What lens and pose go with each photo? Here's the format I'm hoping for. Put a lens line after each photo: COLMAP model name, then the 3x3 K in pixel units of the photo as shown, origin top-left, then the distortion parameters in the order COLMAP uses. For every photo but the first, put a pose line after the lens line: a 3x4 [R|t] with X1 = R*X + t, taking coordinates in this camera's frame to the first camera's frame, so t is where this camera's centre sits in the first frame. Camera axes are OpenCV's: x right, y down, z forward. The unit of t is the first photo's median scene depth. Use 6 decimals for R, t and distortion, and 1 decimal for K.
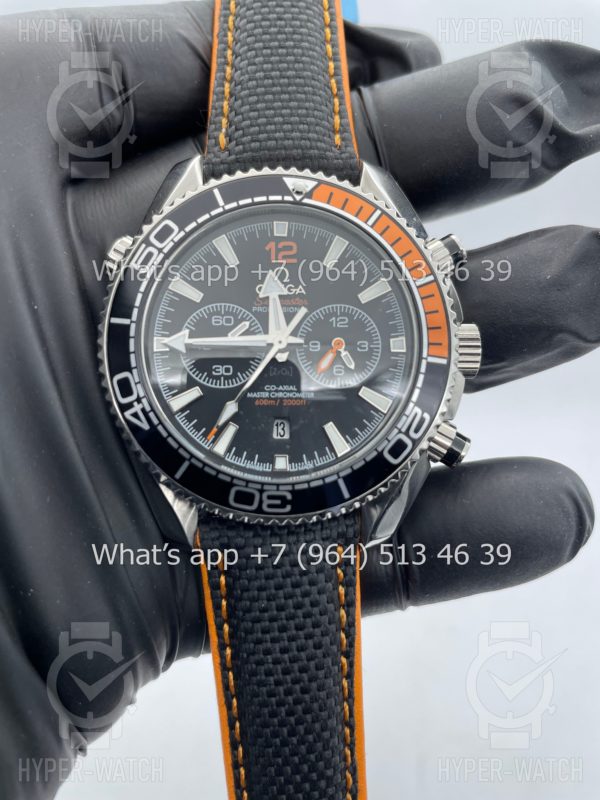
lens RADIAL K [[611.4, 0, 302.2], [0, 611.4, 401.5], [0, 0, 1]] dist [0.045322, -0.010667]
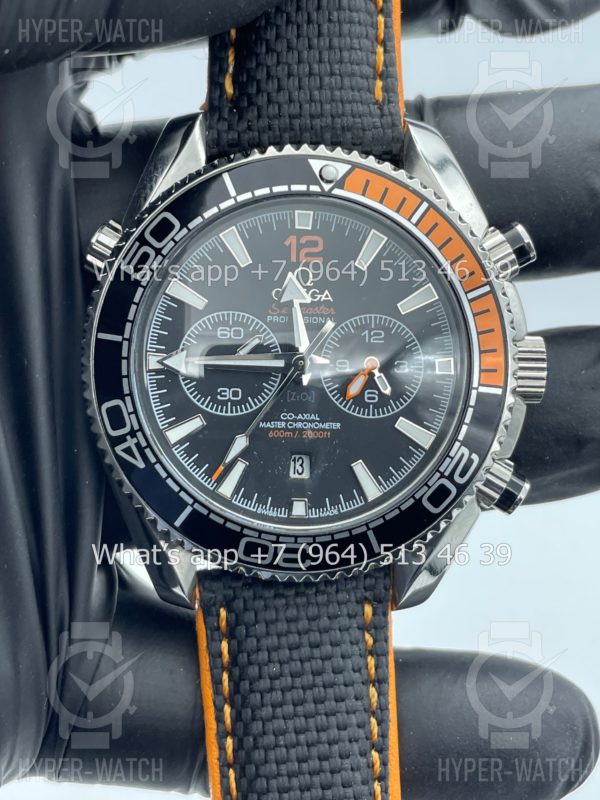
lens RADIAL K [[1176.5, 0, 305.4], [0, 1176.5, 401.1], [0, 0, 1]] dist [0.082342, 0.000000]
pose [[0.999793, 0.019449, 0.005905, -0.038305], [-0.019933, 0.995022, 0.097645, -0.199731], [-0.003977, -0.097743, 0.995204, -0.576498]]
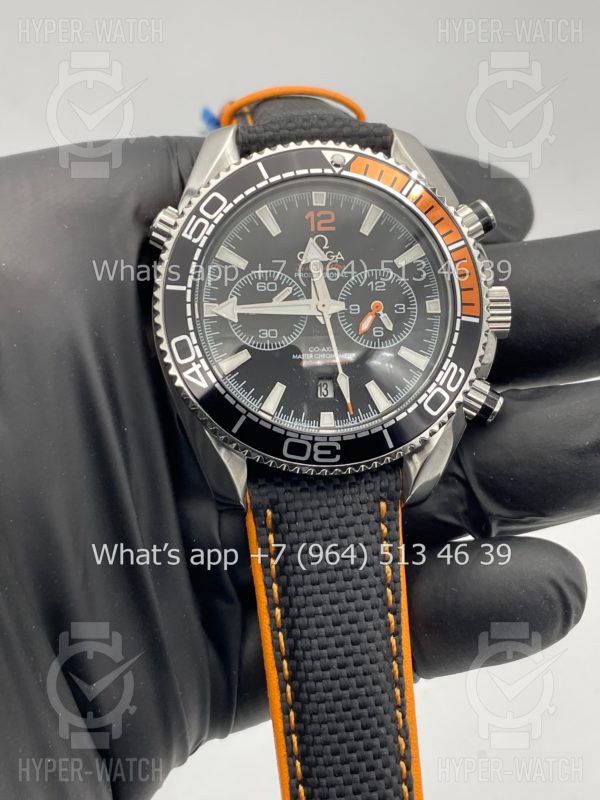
lens RADIAL K [[1176.5, 0, 300.4], [0, 1176.5, 435.0], [0, 0, 1]] dist [0.082342, 0.000000]
pose [[0.997661, -0.024921, 0.063650, -0.210078], [0.026732, 0.999257, -0.027762, 0.181713], [-0.062911, 0.029398, 0.997586, -1.021142]]
